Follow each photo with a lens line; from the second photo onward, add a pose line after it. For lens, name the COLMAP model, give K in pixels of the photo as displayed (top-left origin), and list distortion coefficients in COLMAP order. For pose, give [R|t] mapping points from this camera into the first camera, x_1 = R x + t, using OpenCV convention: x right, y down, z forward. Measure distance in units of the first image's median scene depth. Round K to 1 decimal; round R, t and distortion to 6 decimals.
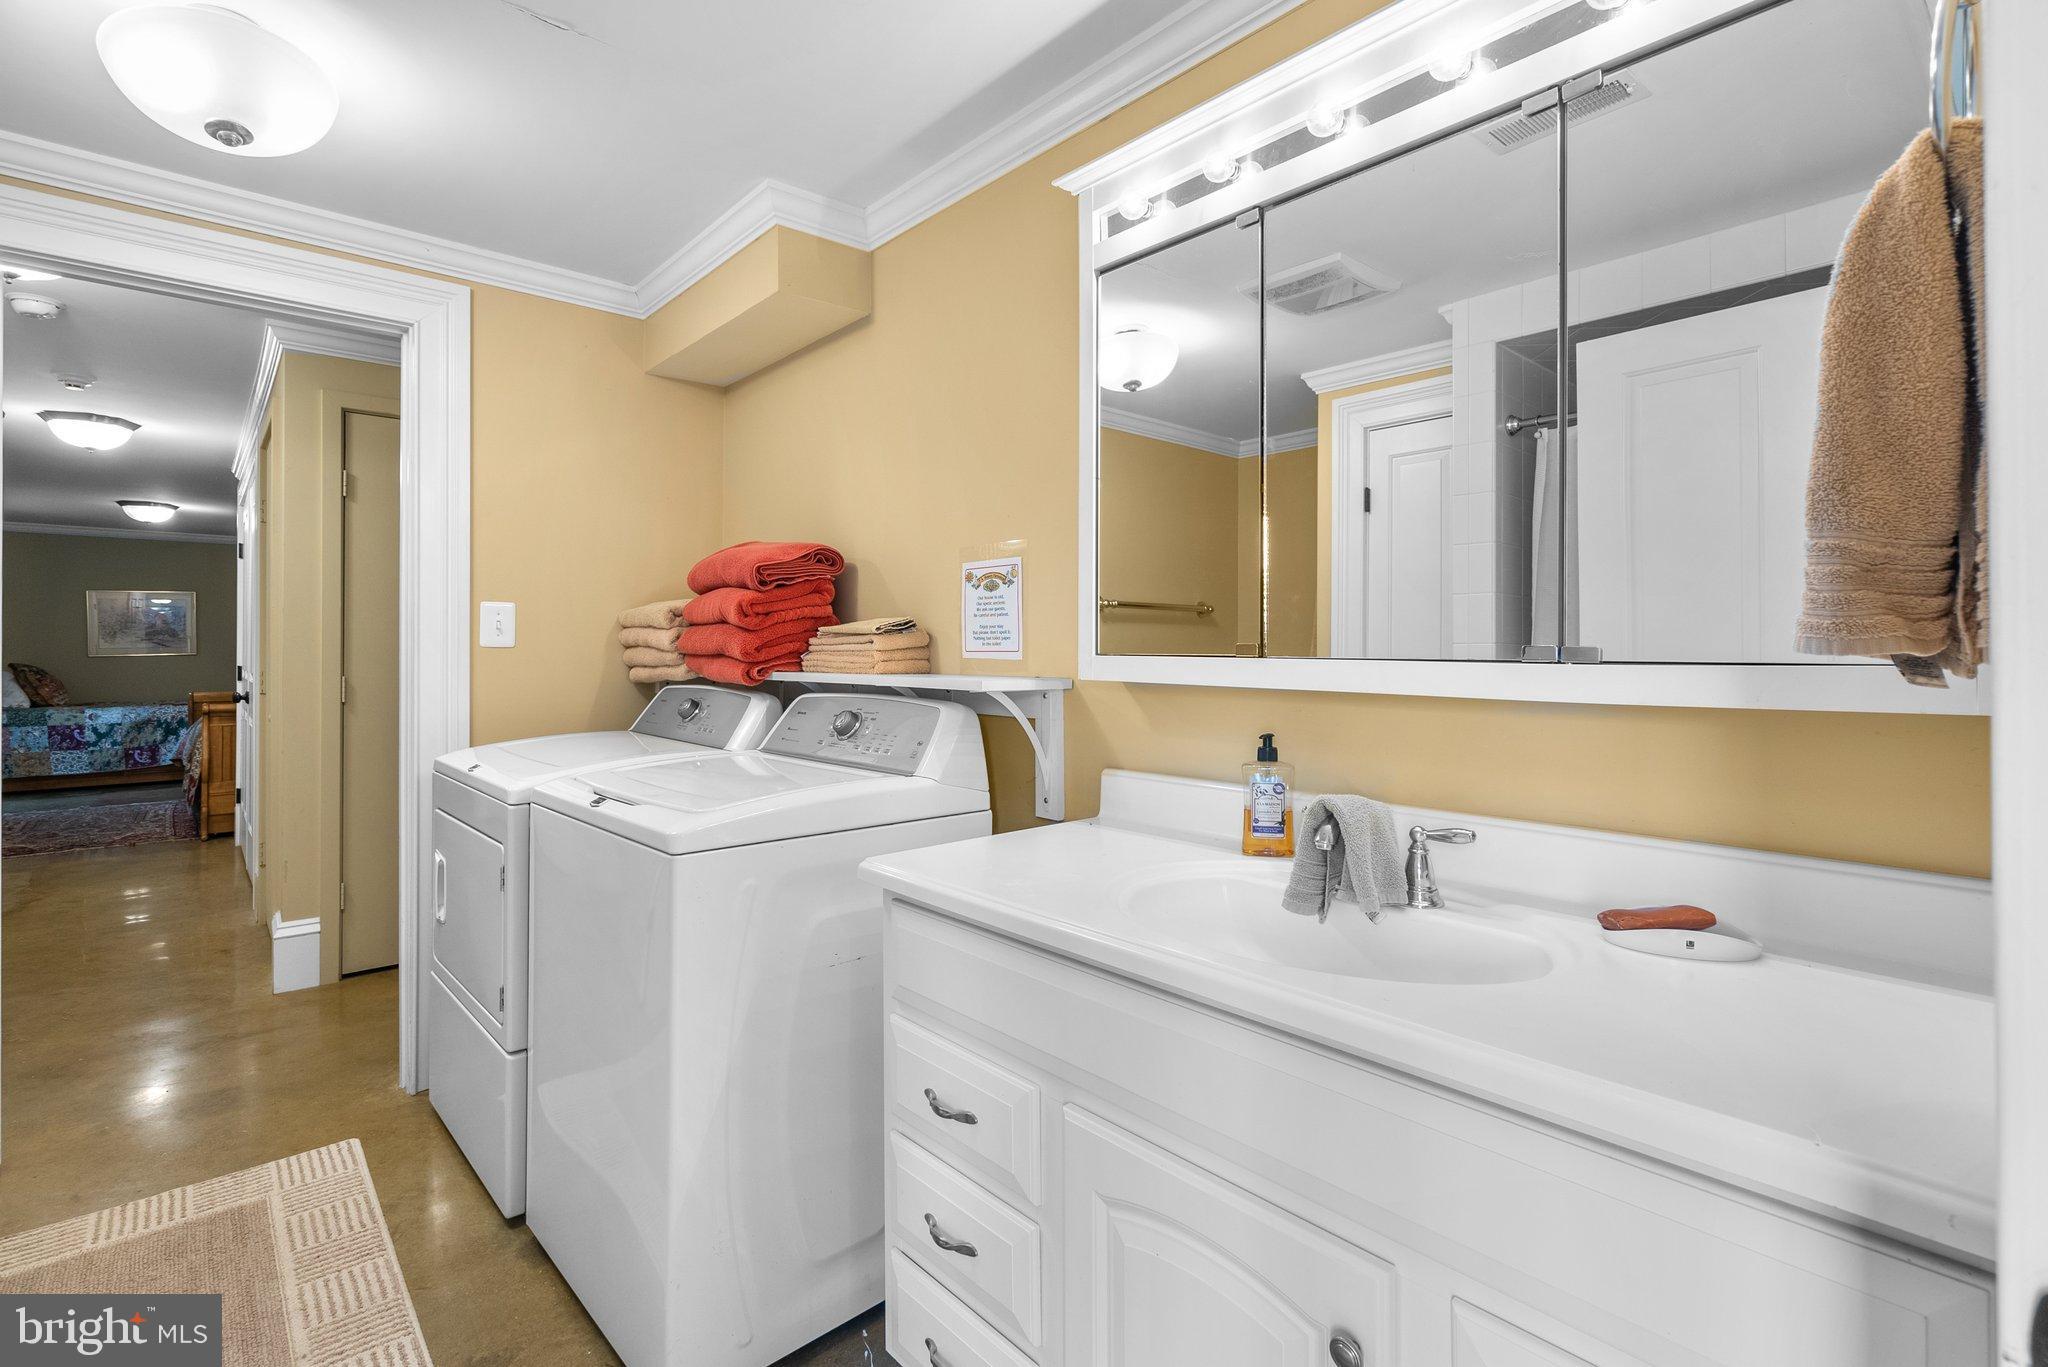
lens RADIAL K [[945.0, 0, 1009.3], [0, 945.0, 649.0], [0, 0, 1]] dist [0.003484, 0.000348]
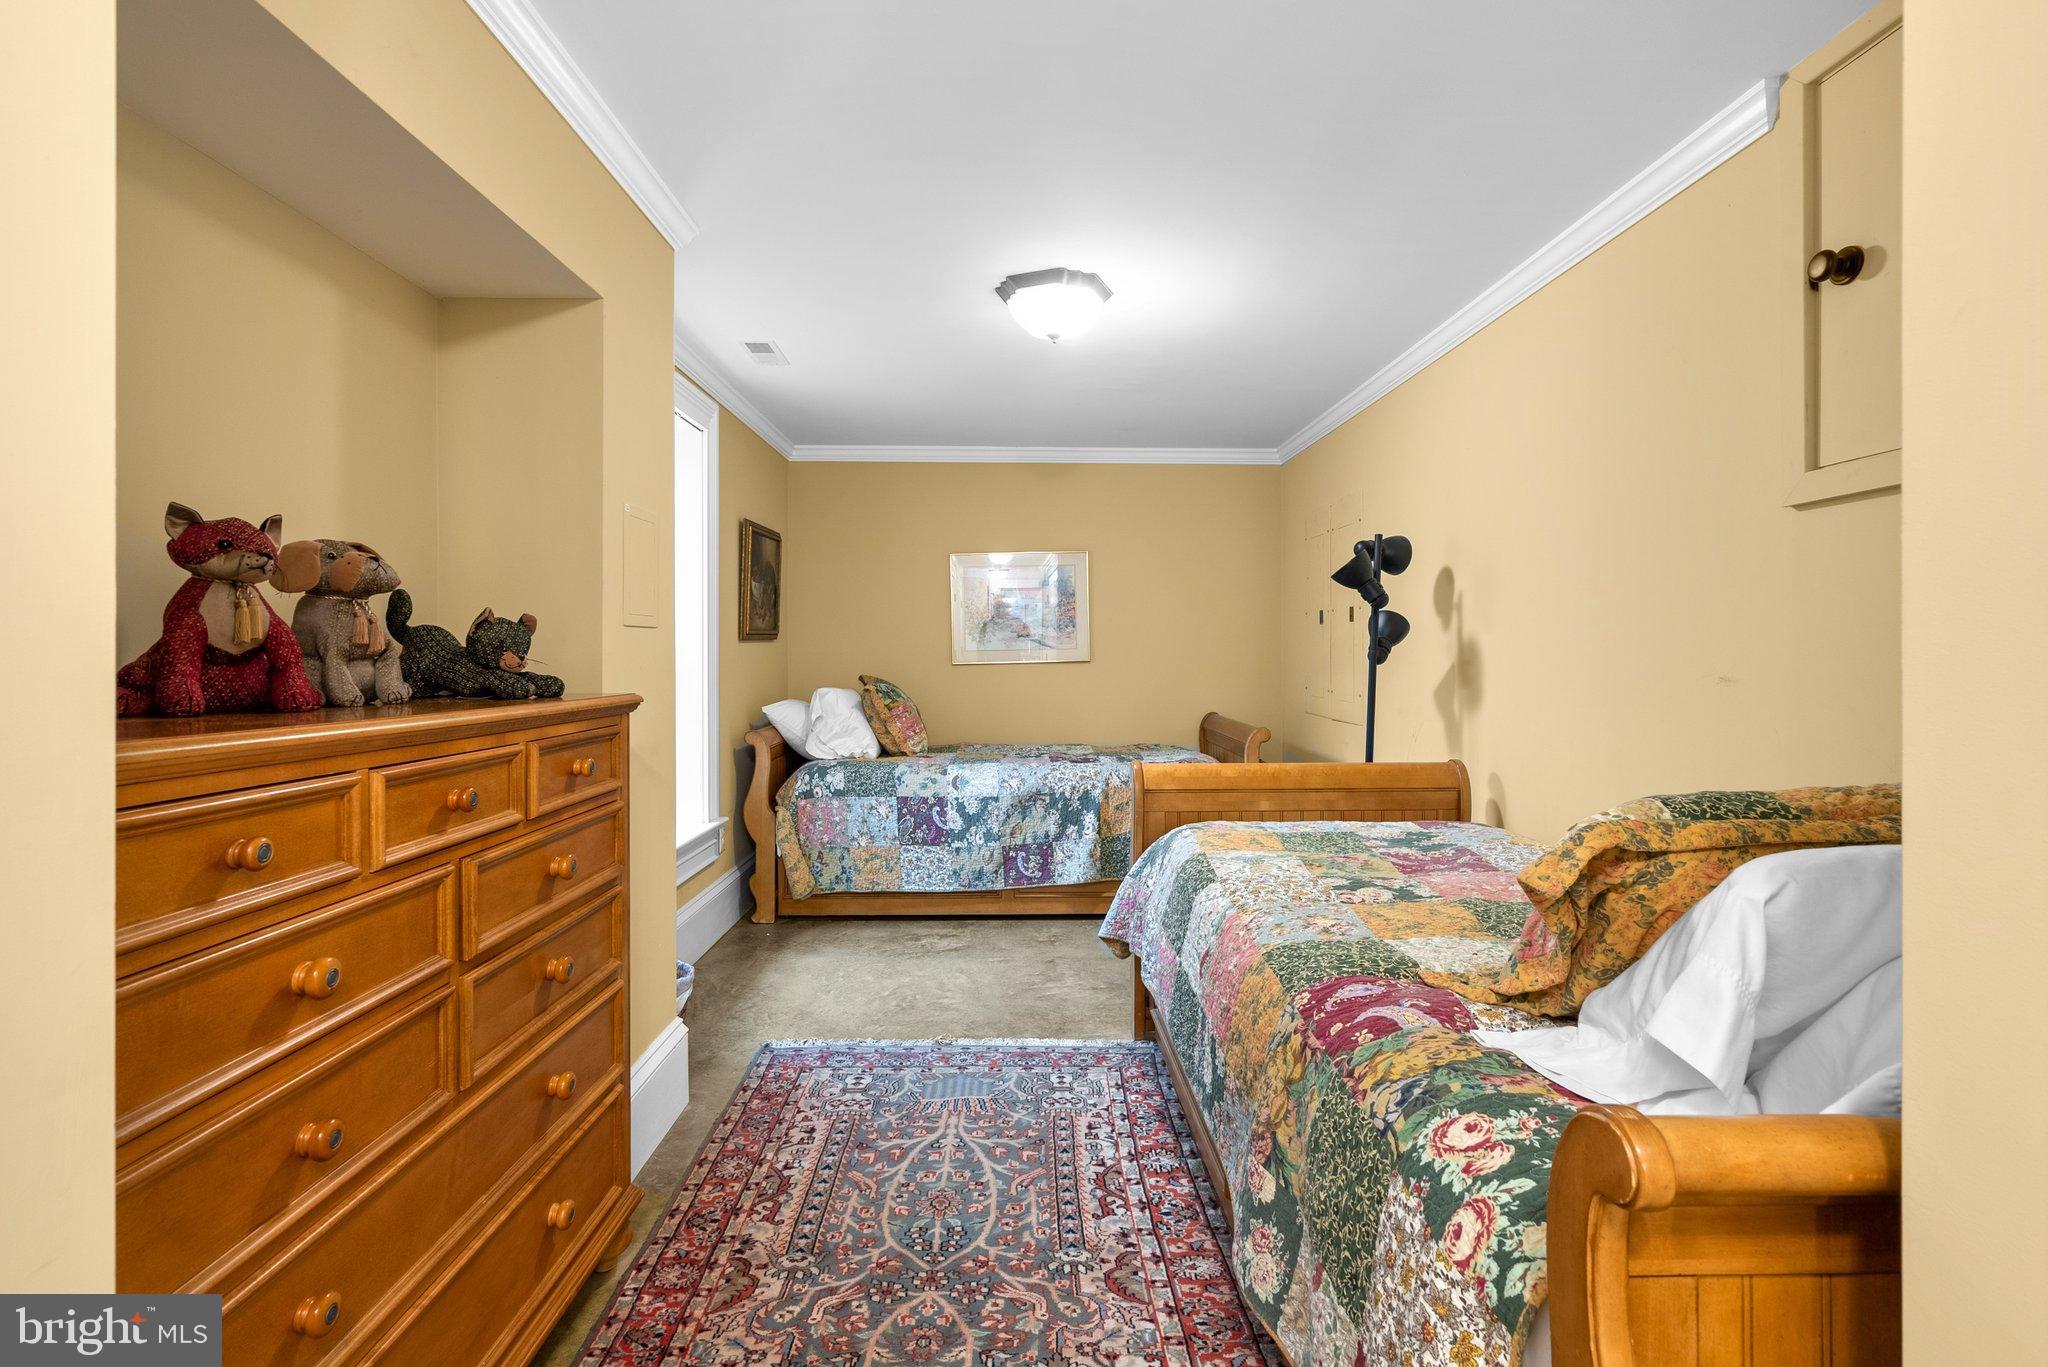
lens RADIAL K [[945.0, 0, 1022.2], [0, 945.0, 668.2], [0, 0, 1]] dist [0.003484, 0.000348]
pose [[0.766669, 0.007225, -0.642002, -0.608049], [0.000055, 0.999936, 0.011319, 0.003348], [0.642043, -0.008714, 0.766619, 0.626513]]
